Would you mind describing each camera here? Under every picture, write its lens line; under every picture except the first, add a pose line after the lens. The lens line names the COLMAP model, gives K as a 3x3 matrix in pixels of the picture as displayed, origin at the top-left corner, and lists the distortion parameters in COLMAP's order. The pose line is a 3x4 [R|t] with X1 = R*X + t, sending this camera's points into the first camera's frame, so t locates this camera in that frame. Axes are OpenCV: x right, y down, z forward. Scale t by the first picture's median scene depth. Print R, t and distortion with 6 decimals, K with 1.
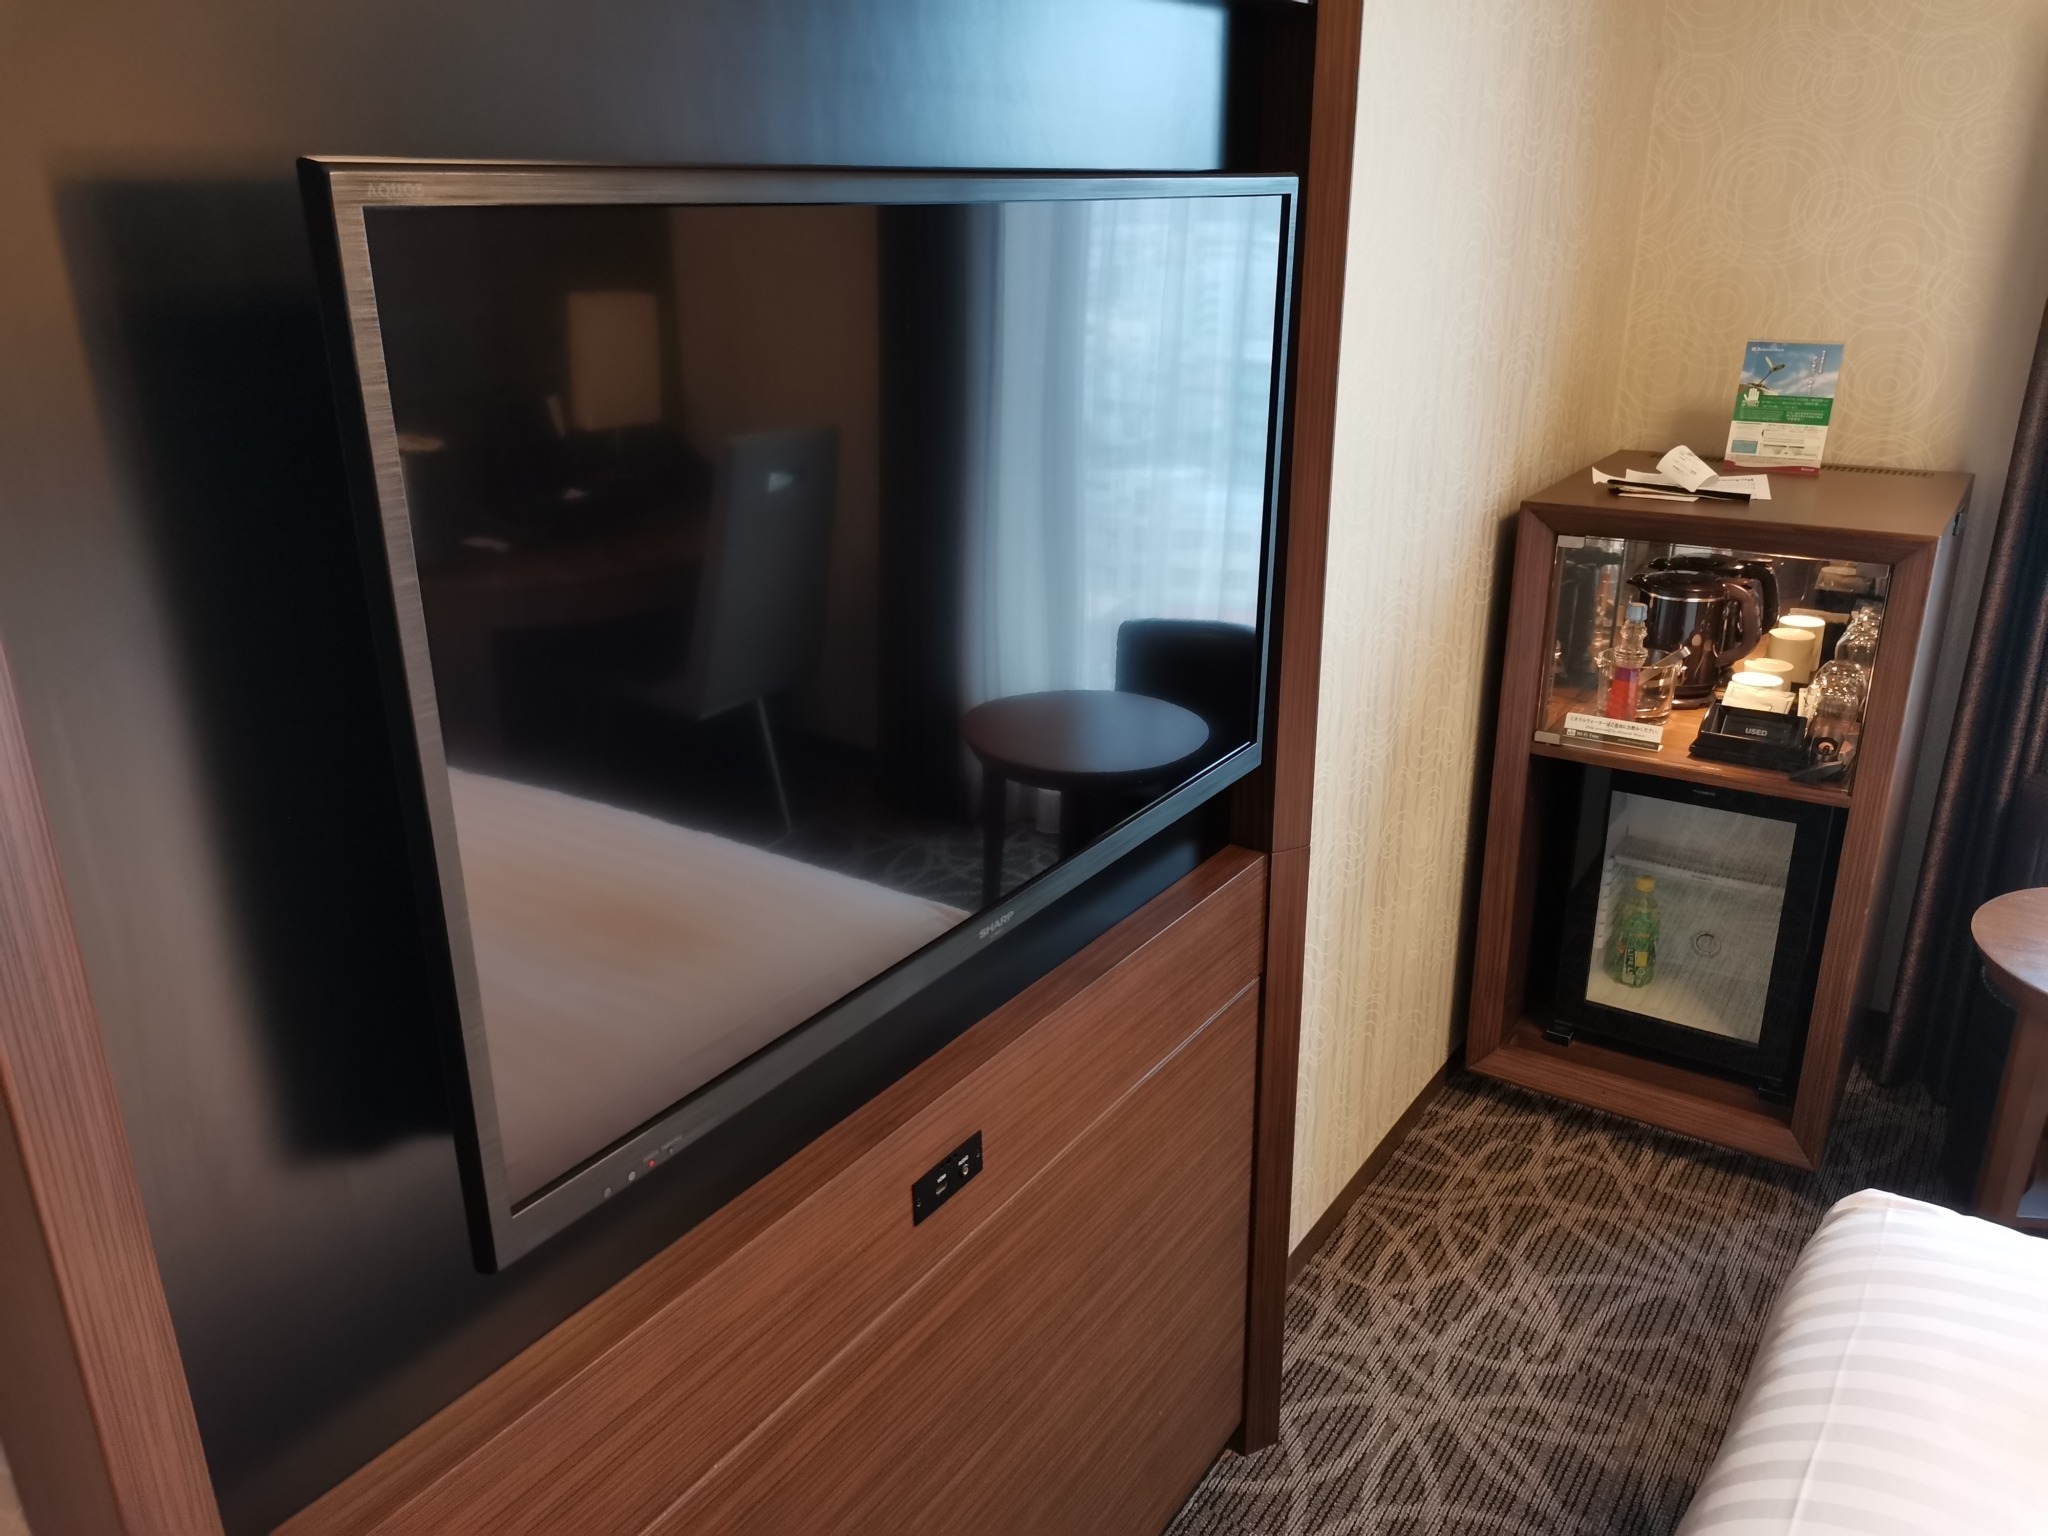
lens RADIAL K [[1529.4, 0, 1023.3], [0, 1529.4, 777.4], [0, 0, 1]] dist [0.096460, -0.106373]
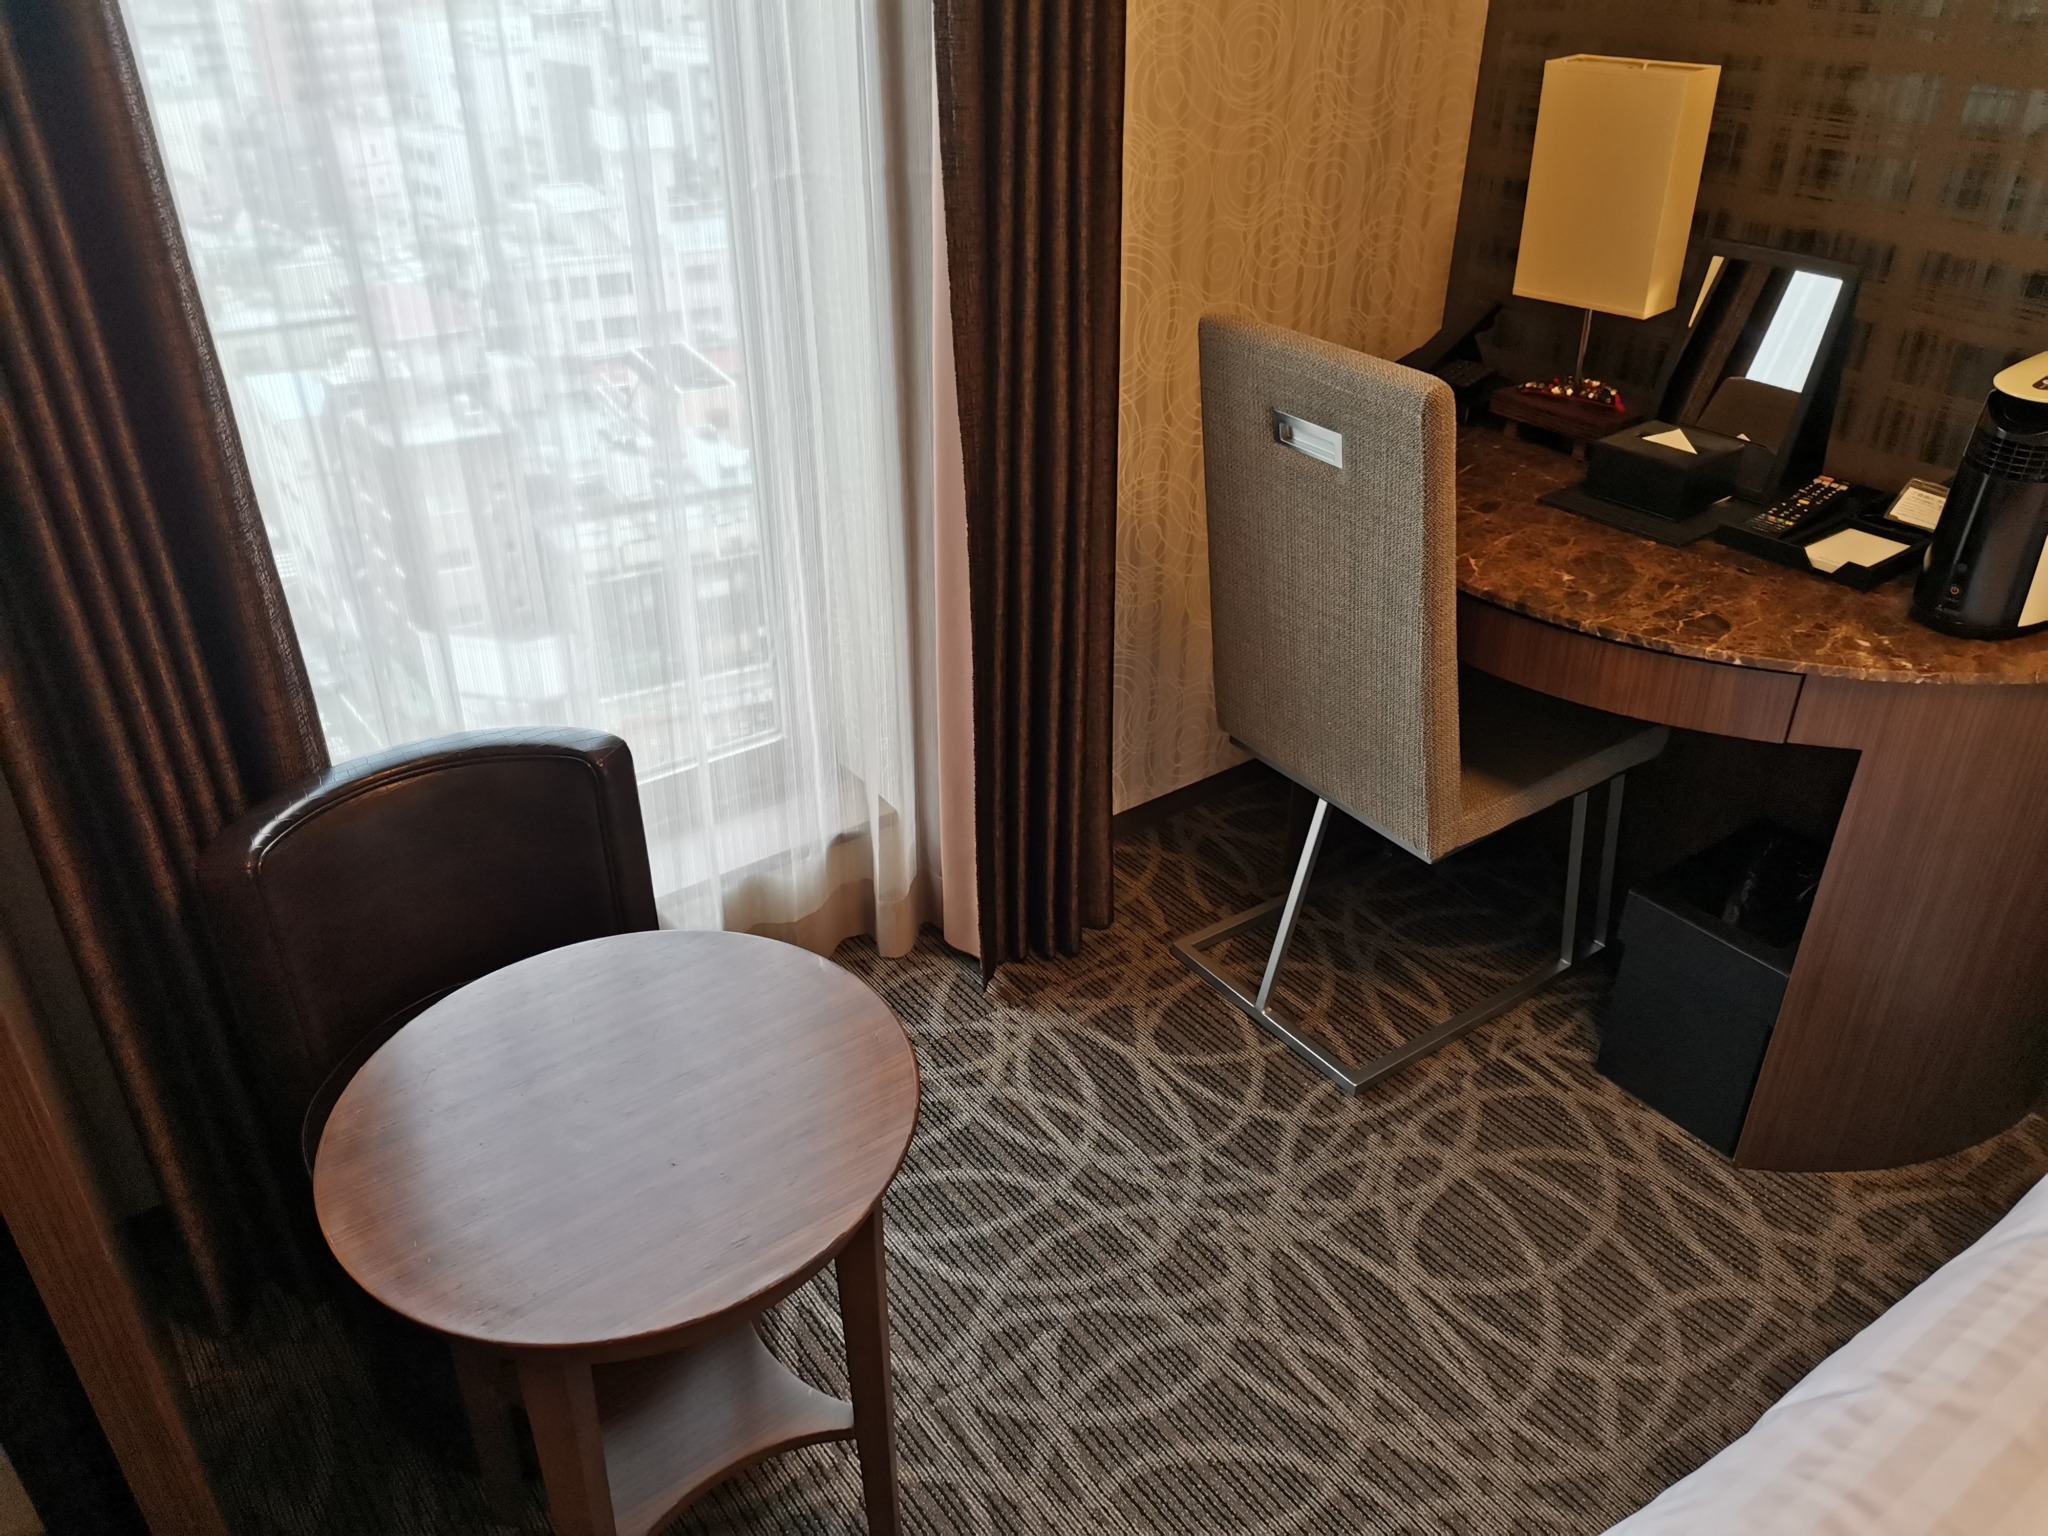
lens RADIAL K [[1529.4, 0, 1023.3], [0, 1529.4, 777.4], [0, 0, 1]] dist [0.096460, -0.106373]
pose [[0.333770, -0.474343, 0.814614, 0.291147], [0.322210, 0.869529, 0.374301, -0.149707], [-0.885877, 0.137546, 0.443060, 0.469630]]
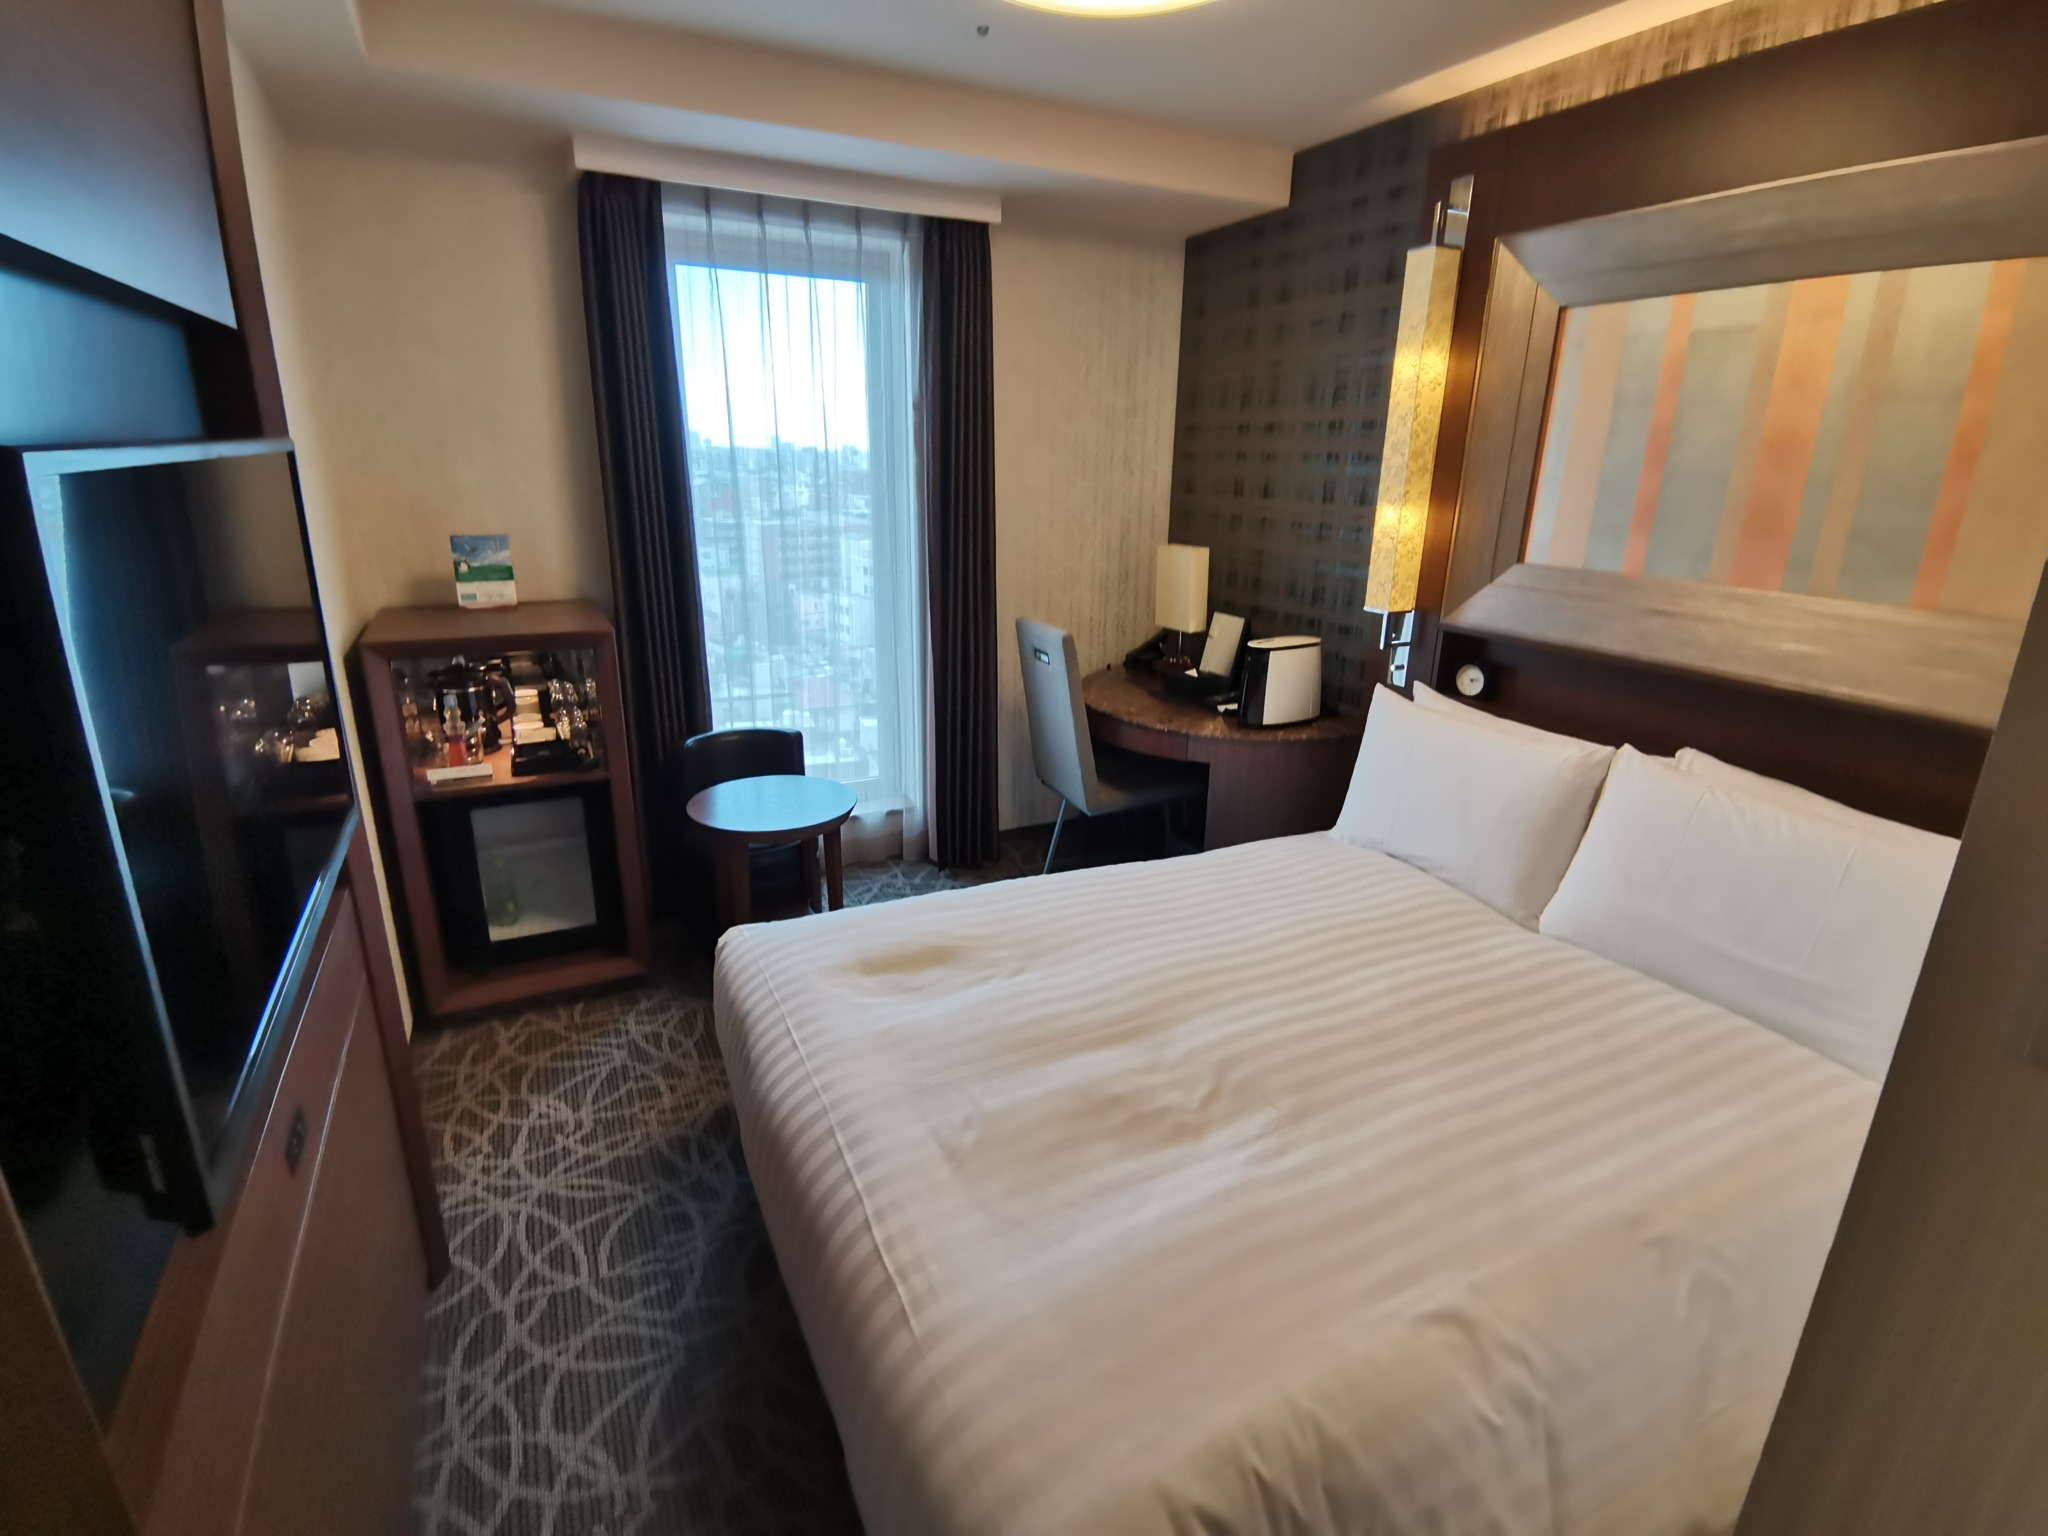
lens RADIAL K [[1006.4, 0, 1016.4], [0, 1006.4, 763.9], [0, 0, 1]] dist [0.017846, 0.000033]
pose [[0.496974, -0.240471, 0.833781, -0.216478], [0.282050, 0.953429, 0.106863, 0.010861], [-0.820649, 0.182060, 0.541655, -0.051564]]
